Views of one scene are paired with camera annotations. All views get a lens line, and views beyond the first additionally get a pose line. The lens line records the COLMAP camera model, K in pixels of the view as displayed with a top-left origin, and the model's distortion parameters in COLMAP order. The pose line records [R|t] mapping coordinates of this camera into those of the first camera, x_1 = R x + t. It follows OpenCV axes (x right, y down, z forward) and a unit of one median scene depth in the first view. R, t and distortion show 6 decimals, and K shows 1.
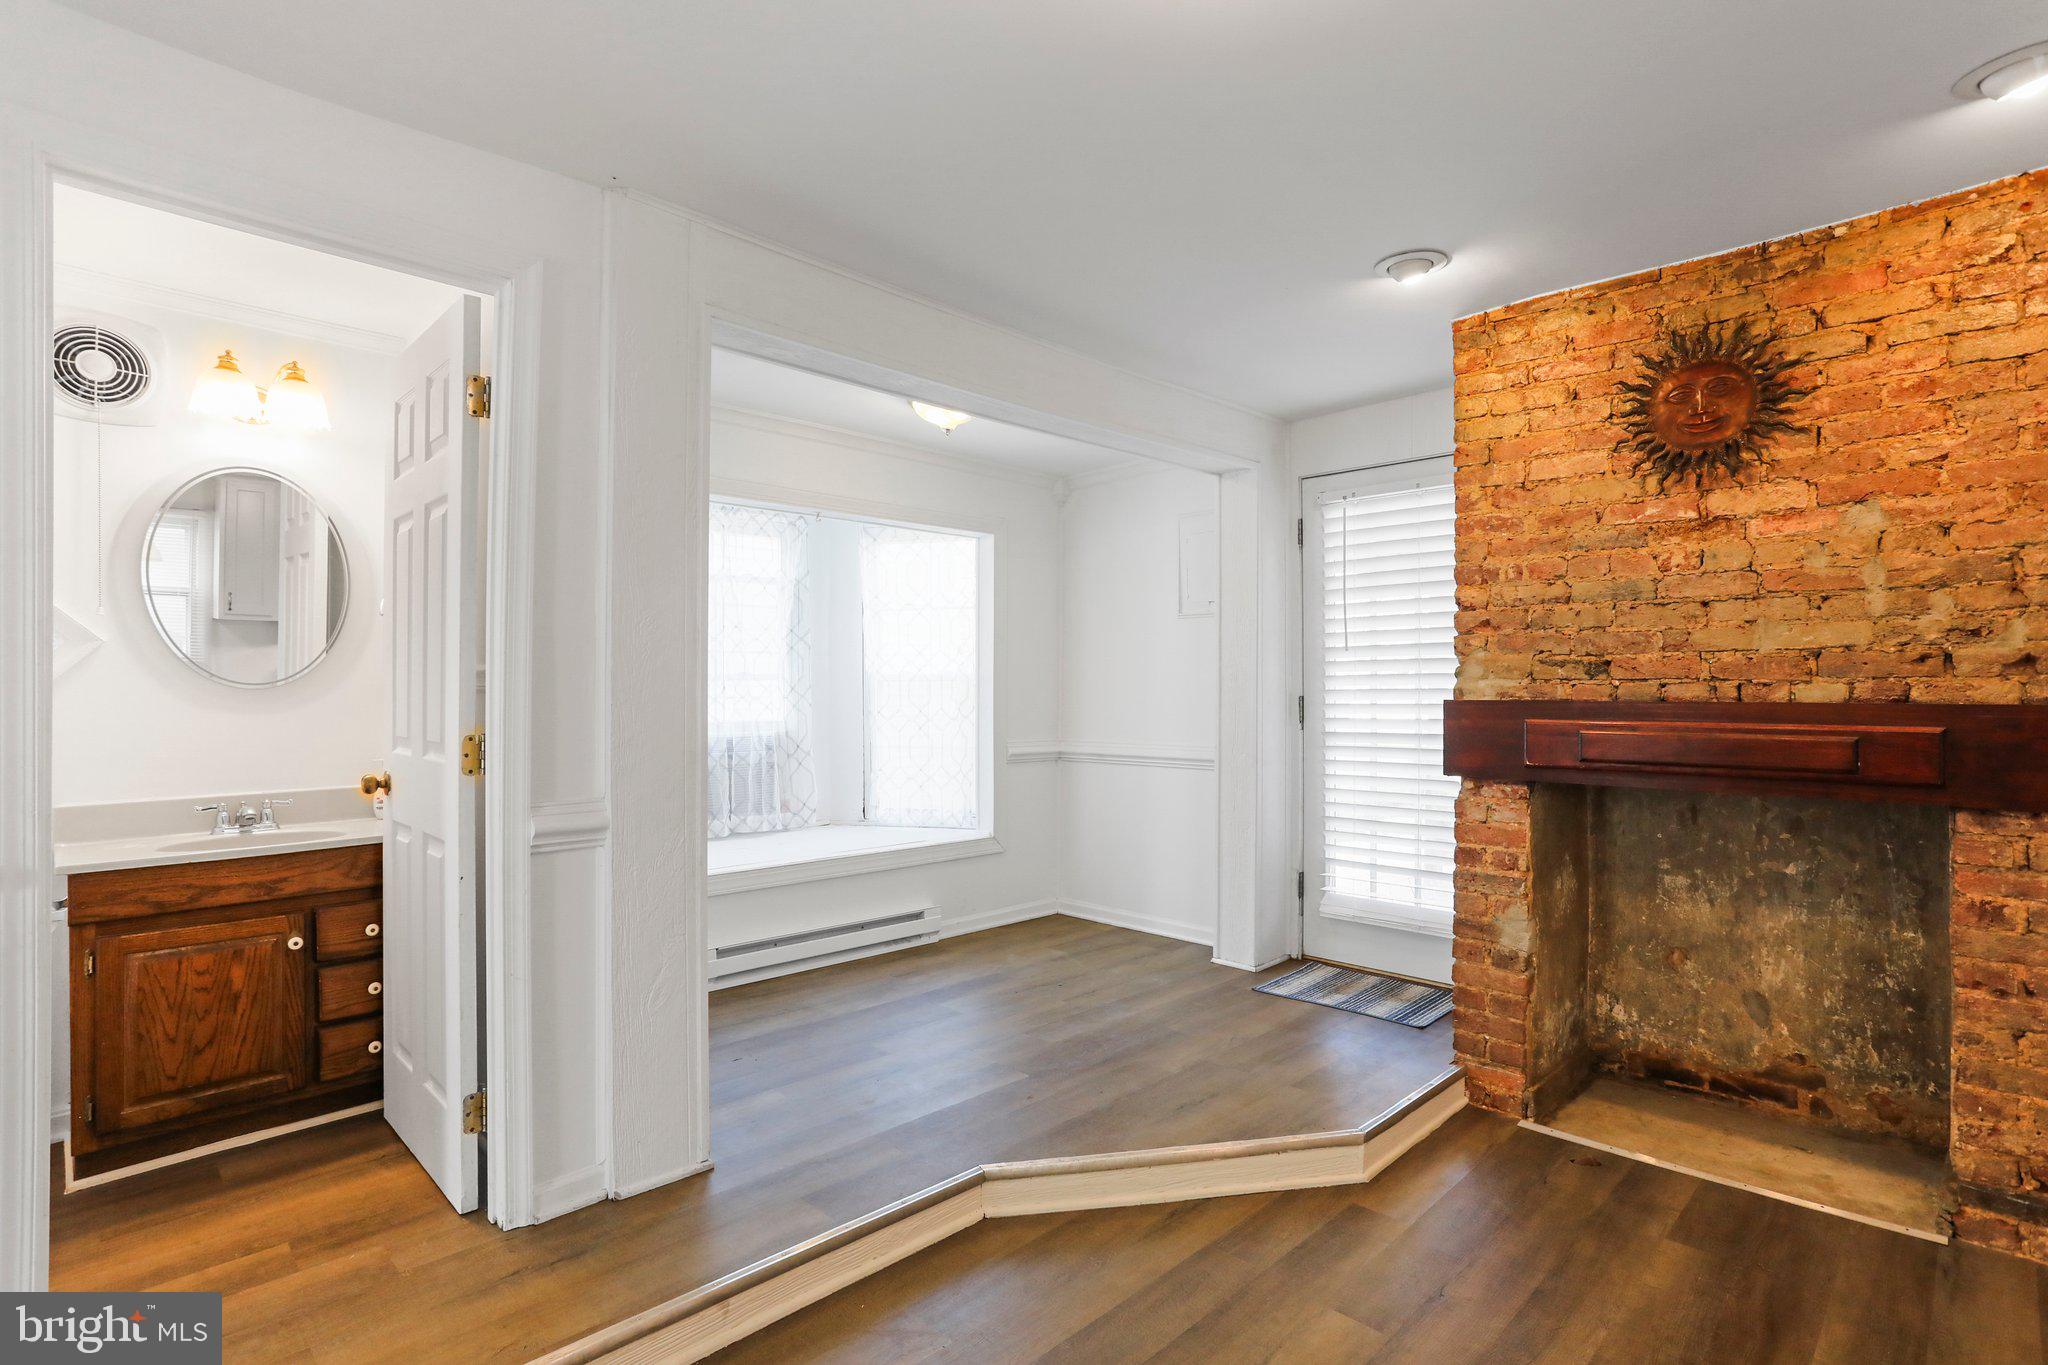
lens RADIAL K [[998.2, 0, 1040.6], [0, 998.2, 693.6], [0, 0, 1]] dist [-0.029033, 0.009874]
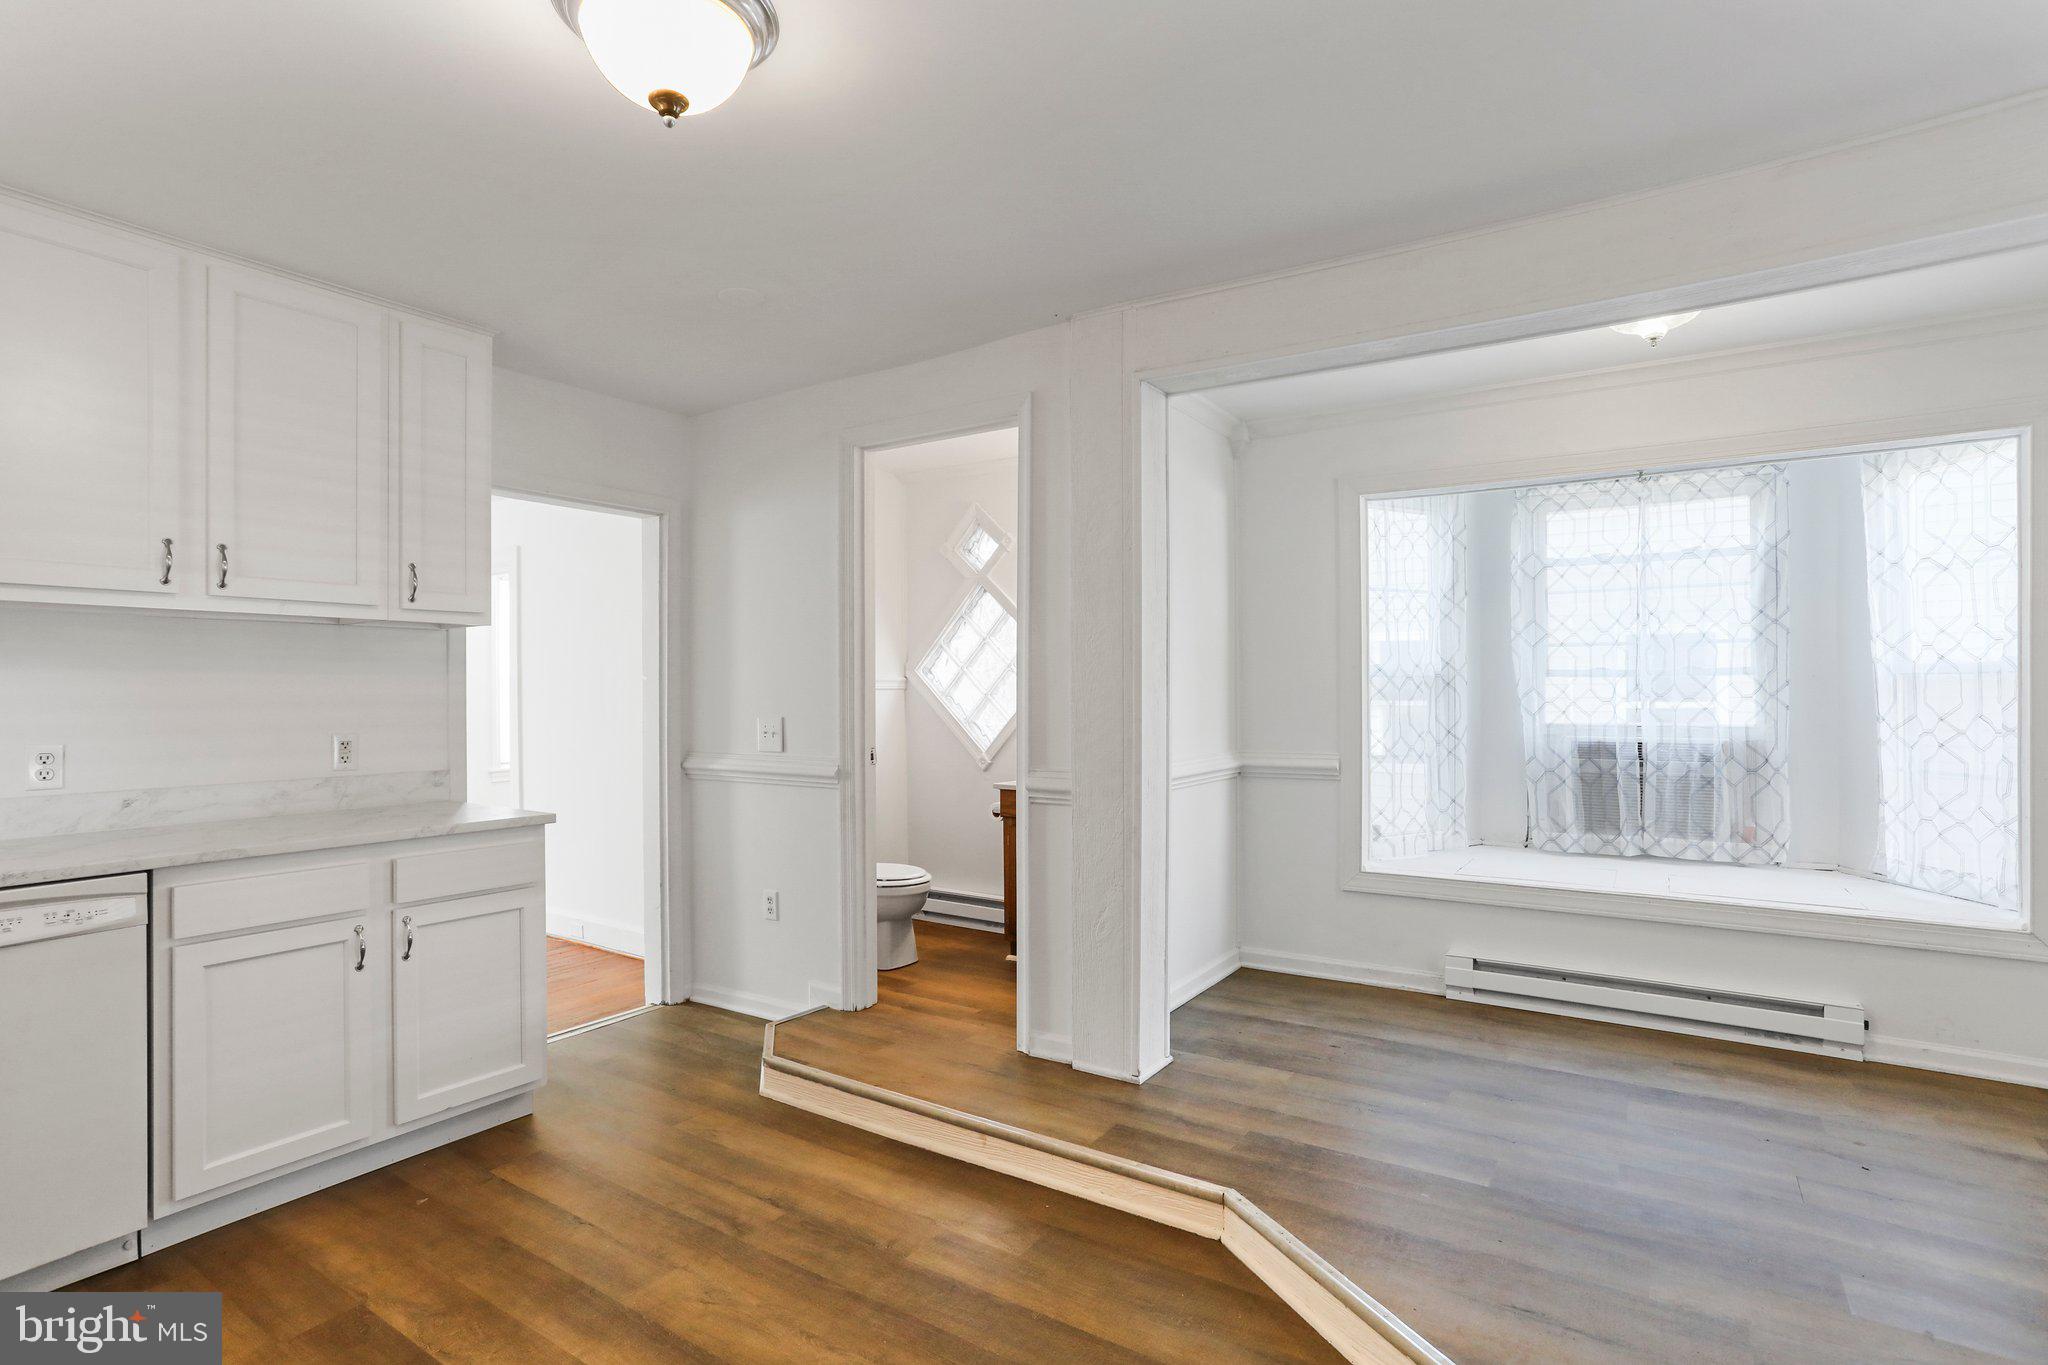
lens RADIAL K [[998.2, 0, 1033.5], [0, 998.2, 692.0], [0, 0, 1]] dist [-0.029033, 0.009874]
pose [[0.212691, 0.001959, -0.977117, 0.478041], [0.001188, 0.999997, 0.002263, -0.002864], [0.977119, -0.001642, 0.212688, 0.353344]]
